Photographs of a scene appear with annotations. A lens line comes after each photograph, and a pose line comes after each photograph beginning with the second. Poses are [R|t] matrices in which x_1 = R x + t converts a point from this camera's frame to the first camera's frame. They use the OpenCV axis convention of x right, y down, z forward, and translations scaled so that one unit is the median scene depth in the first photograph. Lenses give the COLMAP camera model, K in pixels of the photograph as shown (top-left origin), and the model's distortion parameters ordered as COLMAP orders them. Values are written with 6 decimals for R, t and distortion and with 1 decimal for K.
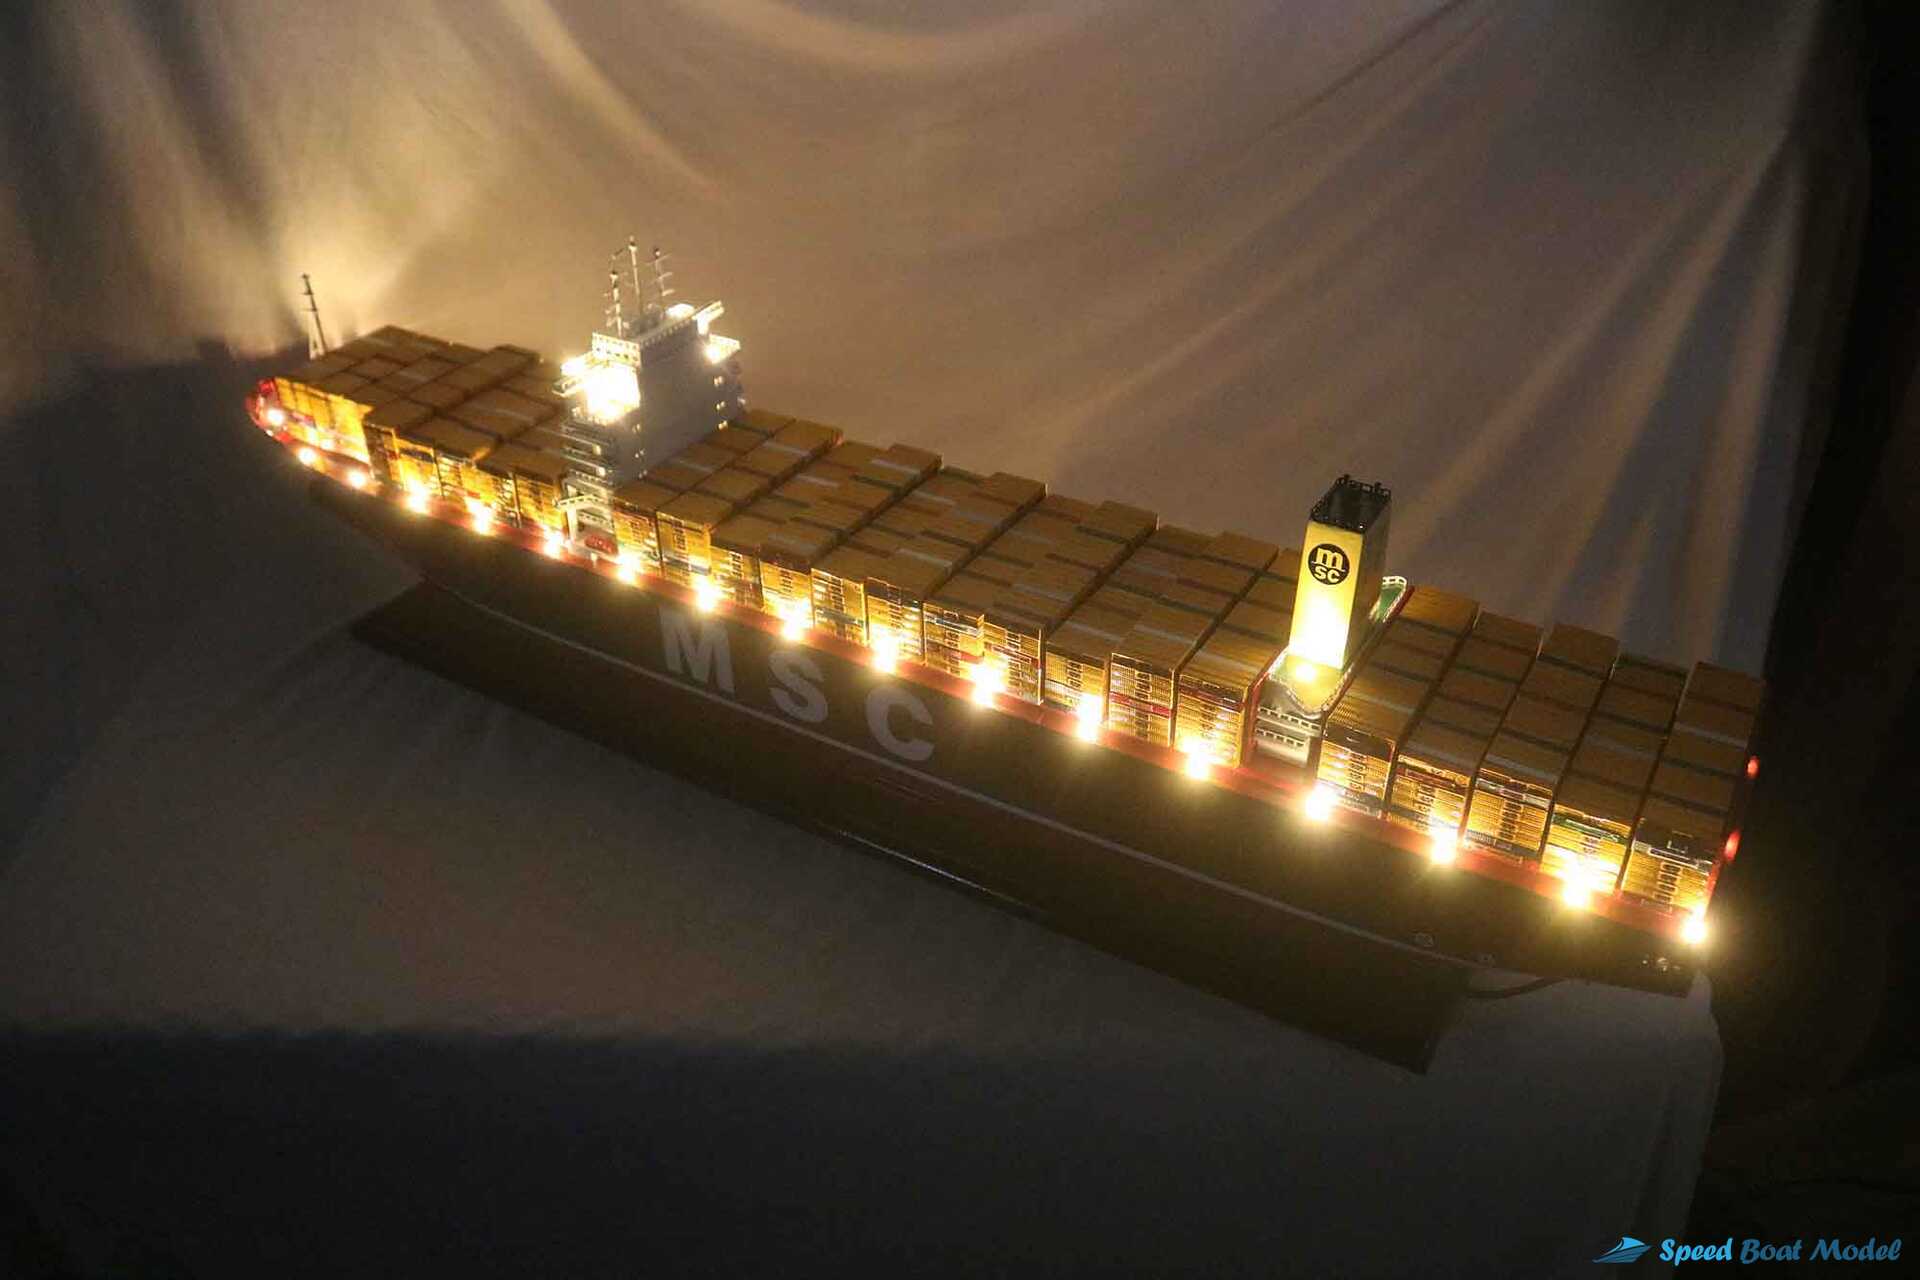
lens RADIAL K [[1568.4, 0, 960.0], [0, 1568.4, 640.0], [0, 0, 1]] dist [-0.172451, 0.141287]
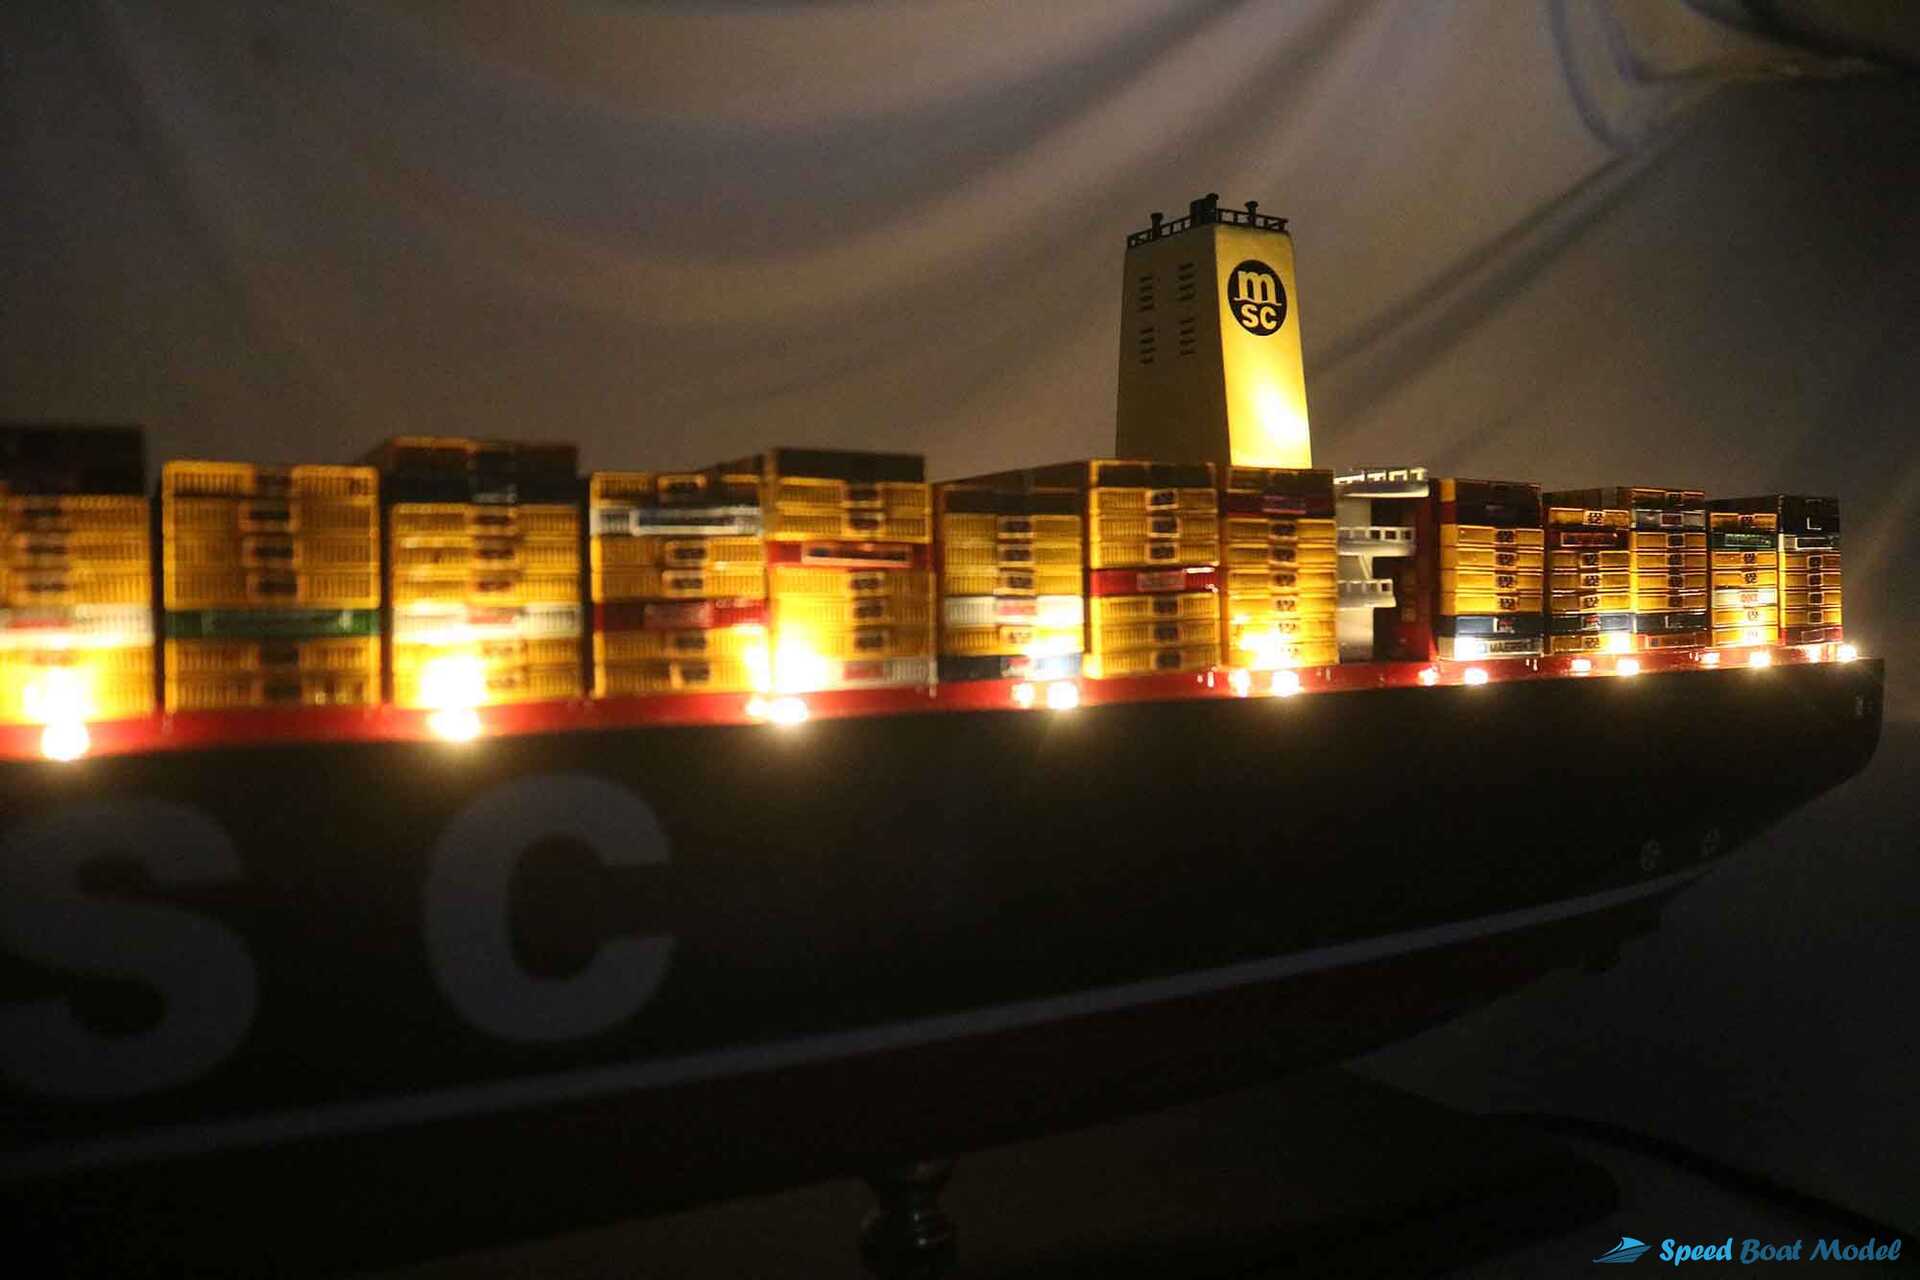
lens RADIAL K [[1568.4, 0, 960.0], [0, 1568.4, 640.0], [0, 0, 1]] dist [-0.172451, 0.141287]
pose [[0.483799, -0.011993, 0.875097, -0.283110], [0.488989, 0.832976, -0.258923, 0.134604], [-0.725829, 0.553180, 0.408857, 0.820214]]
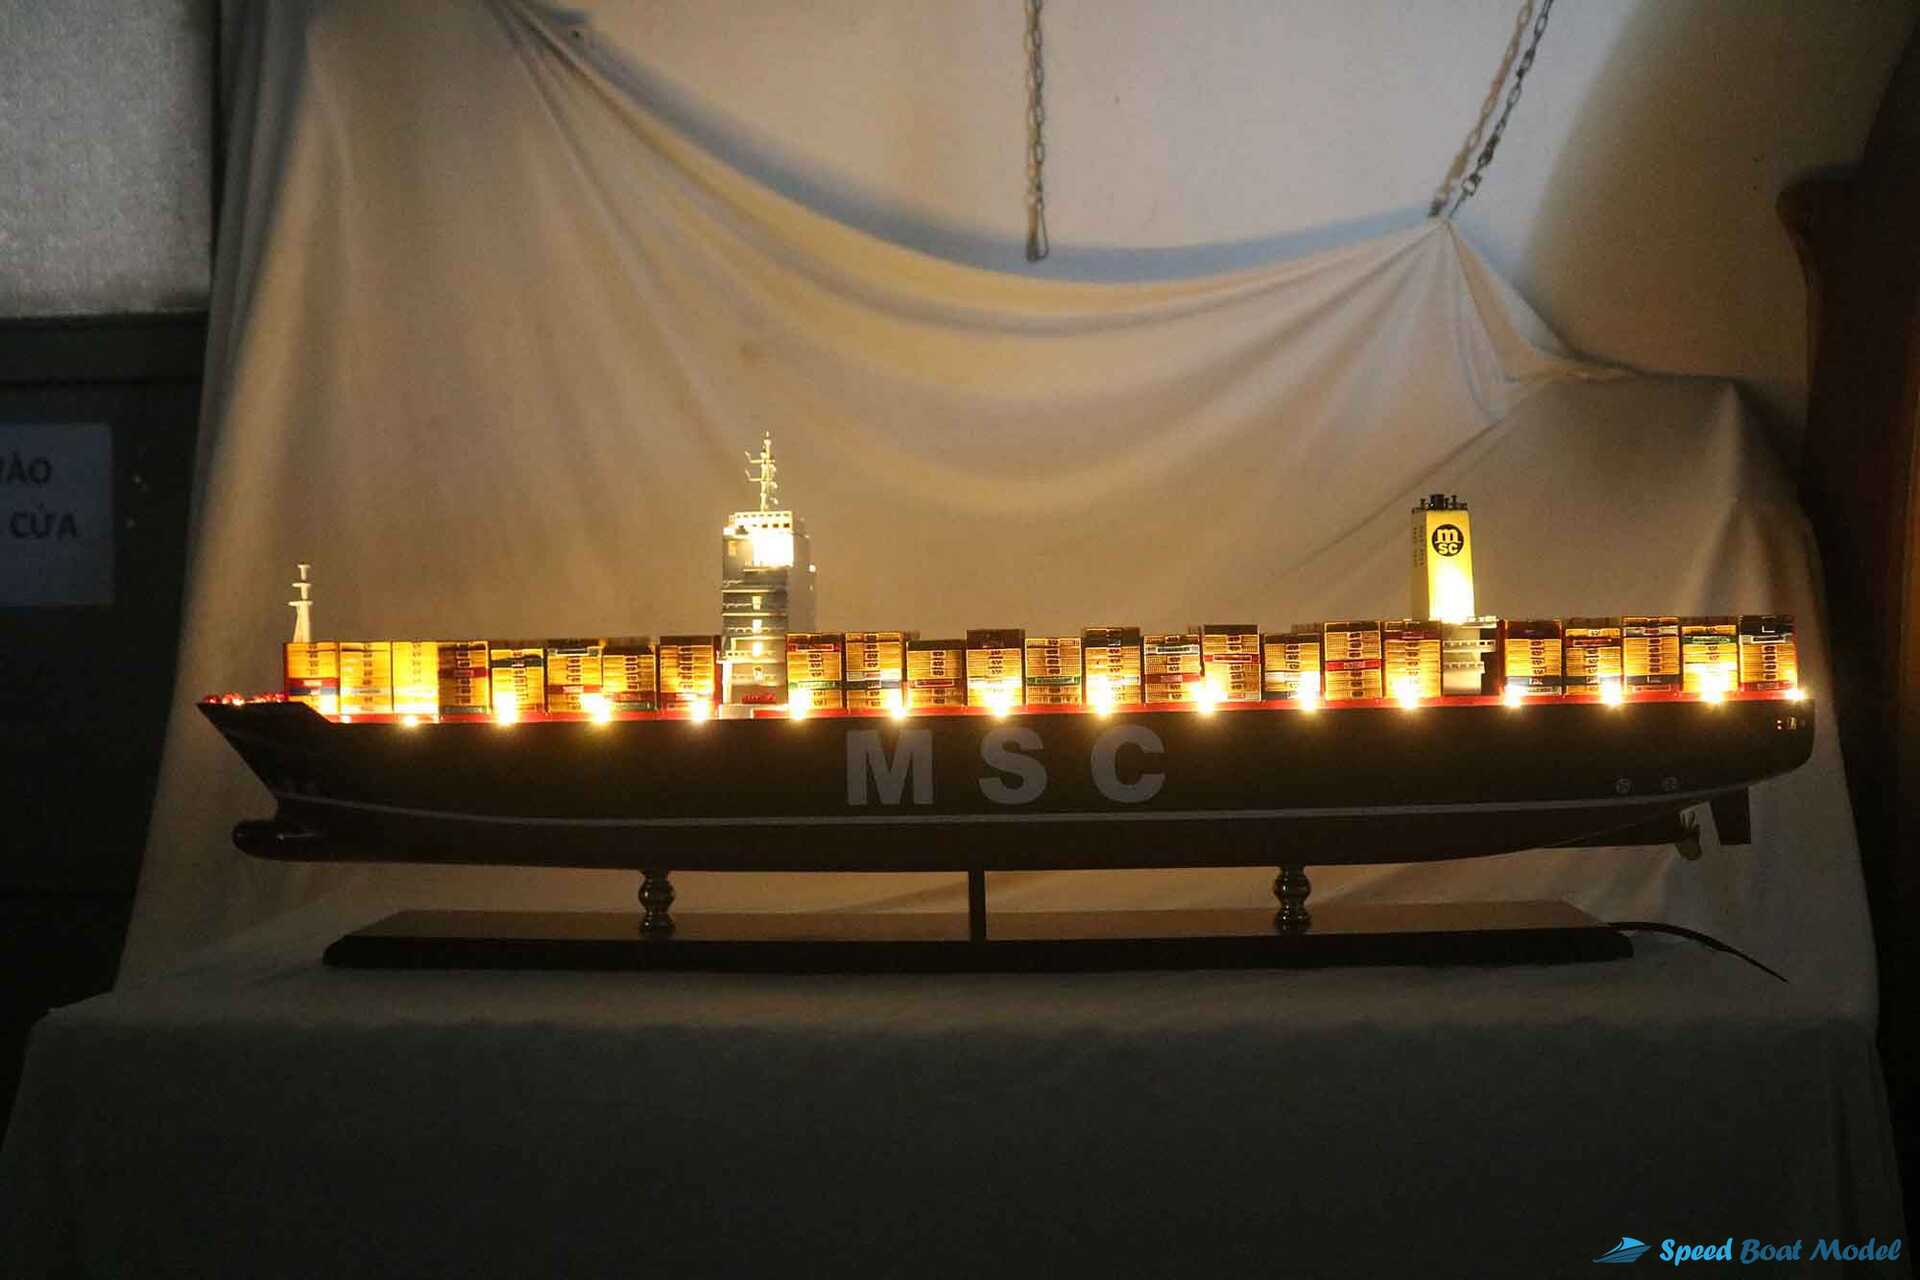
lens RADIAL K [[1537.1, 0, 966.1], [0, 1537.1, 662.6], [0, 0, 1]] dist [-0.158758, 0.121448]
pose [[0.882502, -0.008925, 0.470225, -0.671136], [0.265445, 0.834801, -0.482334, 0.503098], [-0.388239, 0.550480, 0.739082, 0.224038]]
